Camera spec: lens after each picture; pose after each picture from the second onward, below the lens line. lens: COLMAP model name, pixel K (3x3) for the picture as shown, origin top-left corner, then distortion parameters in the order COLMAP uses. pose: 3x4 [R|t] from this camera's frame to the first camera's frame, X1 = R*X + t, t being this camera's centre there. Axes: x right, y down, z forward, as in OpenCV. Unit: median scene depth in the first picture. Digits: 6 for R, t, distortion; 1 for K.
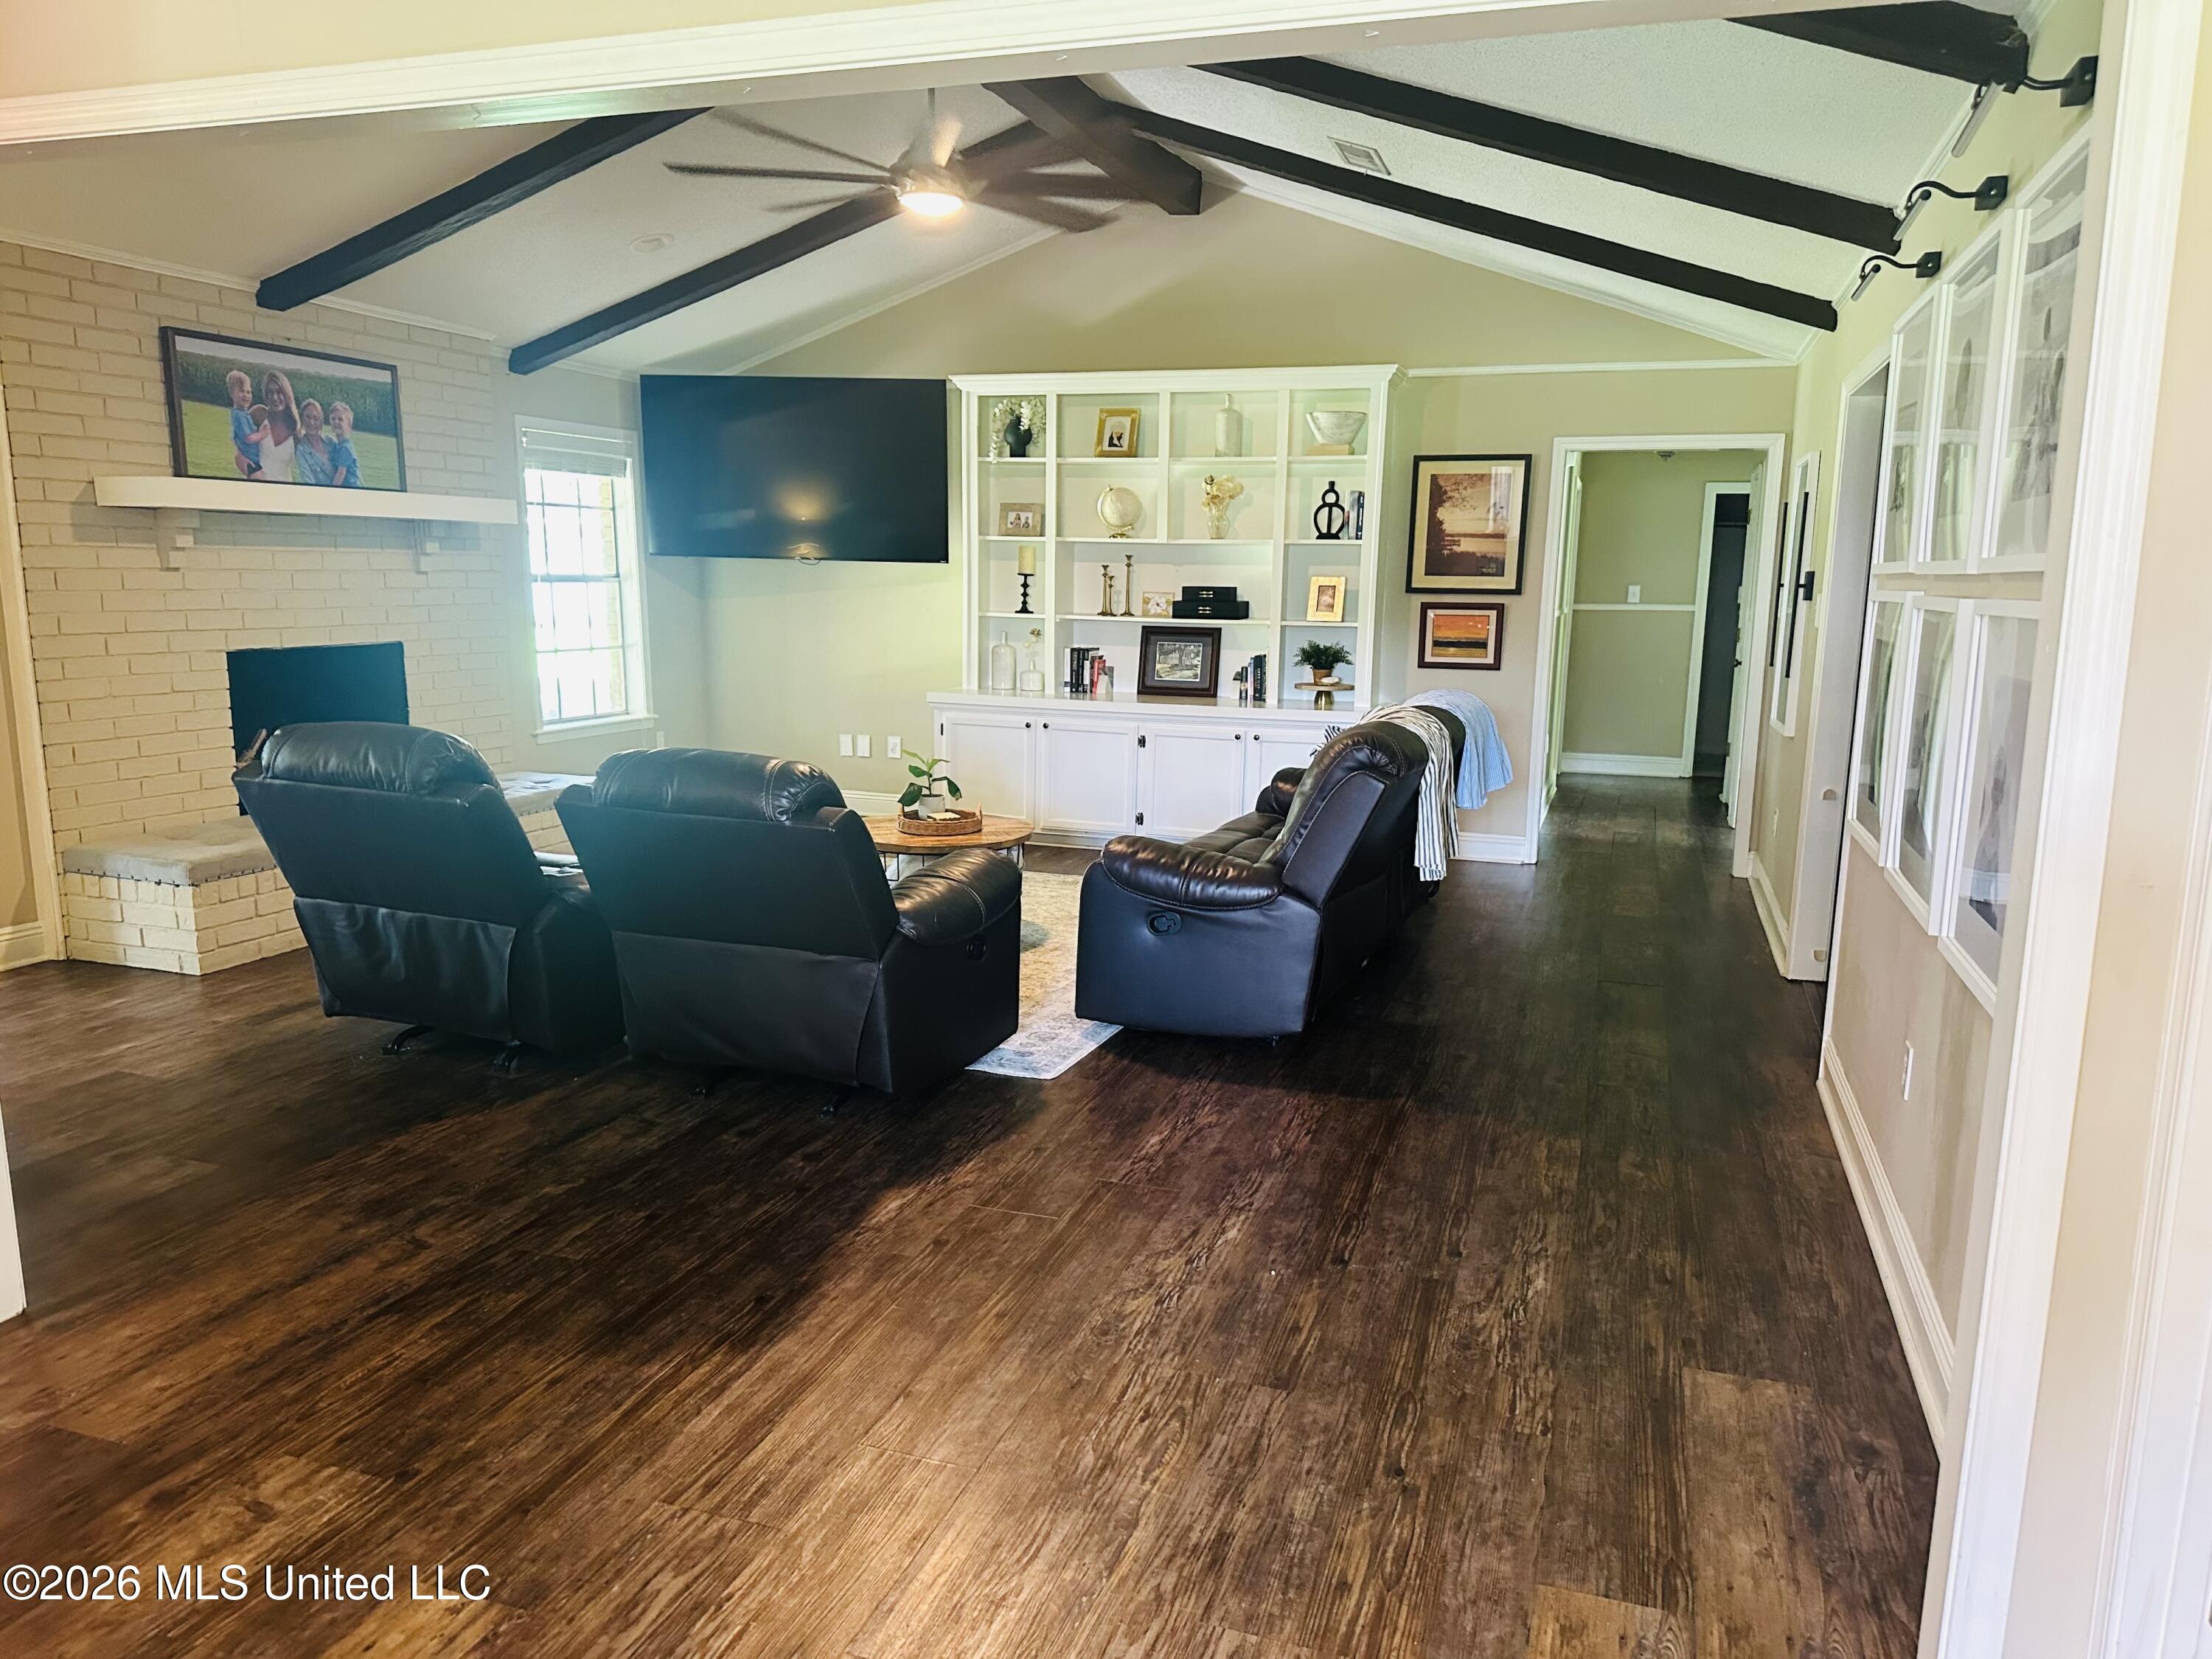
lens RADIAL K [[1548.3, 0, 1102.9], [0, 1548.3, 848.5], [0, 0, 1]] dist [0.099211, -0.107249]
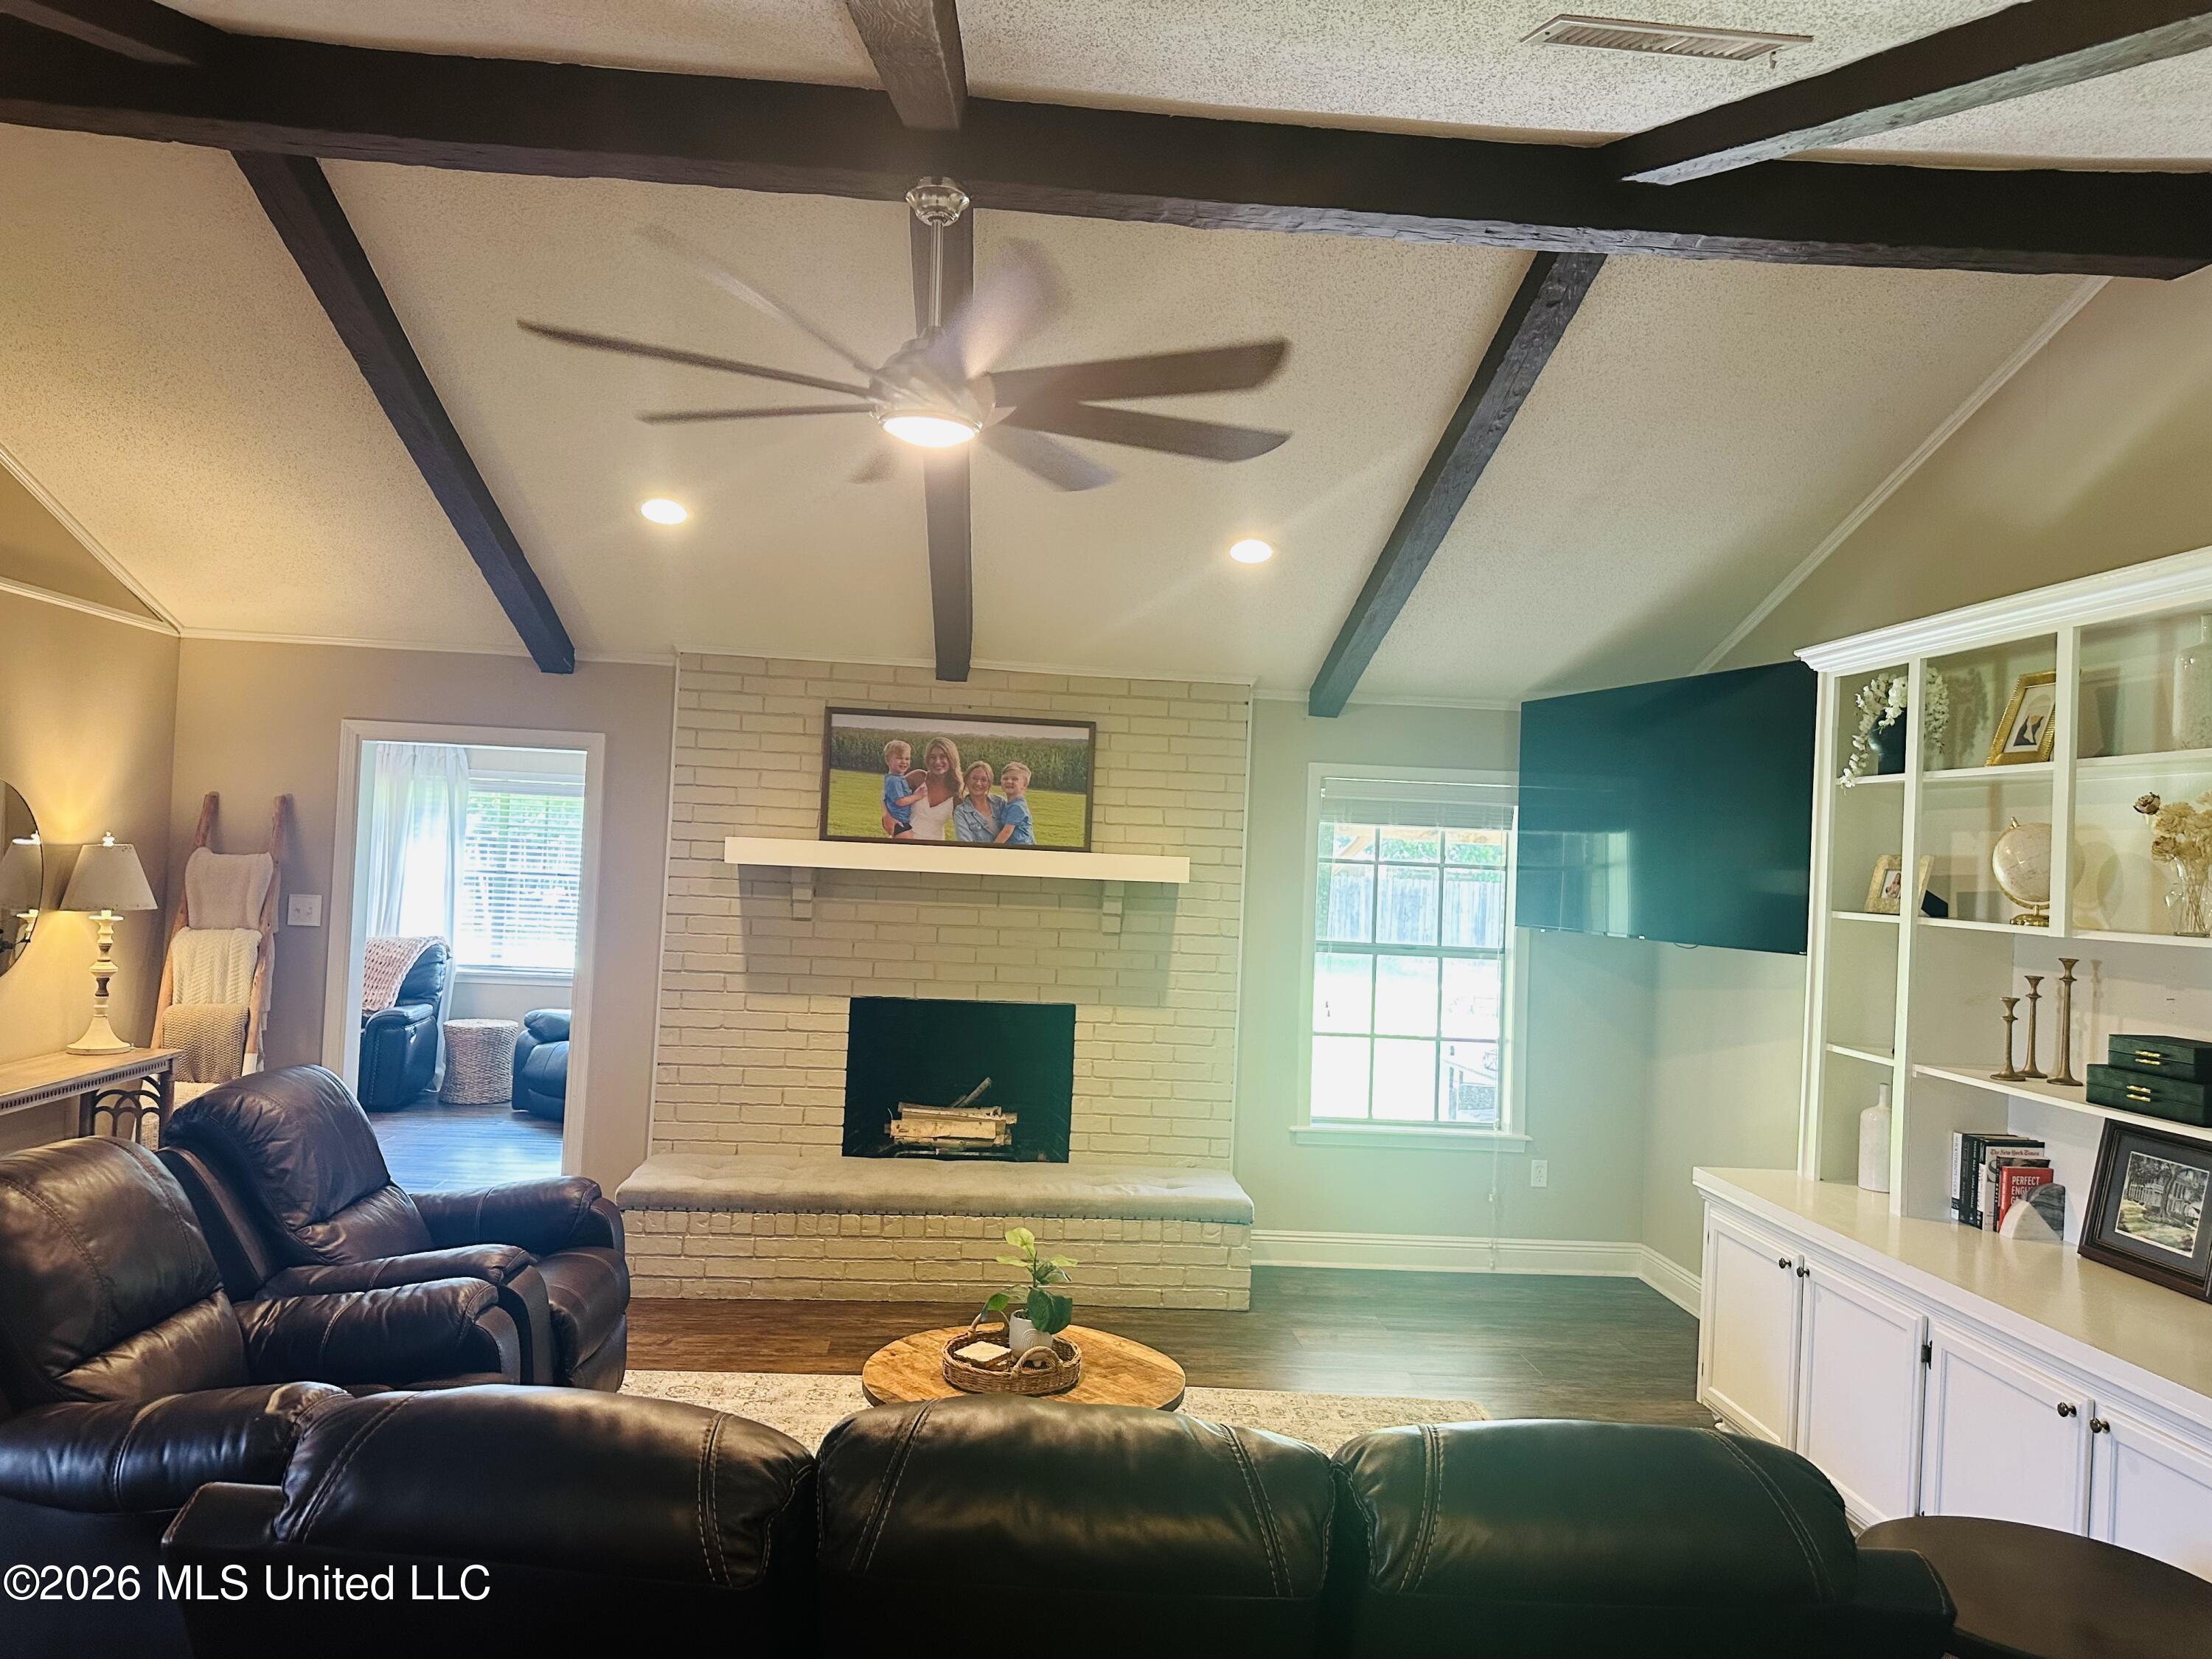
lens RADIAL K [[1548.3, 0, 1126.5], [0, 1548.3, 843.7], [0, 0, 1]] dist [0.099211, -0.107249]
pose [[0.396420, -0.009105, -0.918024, 0.370303], [-0.200554, 0.974941, -0.096272, -0.126224], [0.895896, 0.222277, 0.384660, 0.579018]]
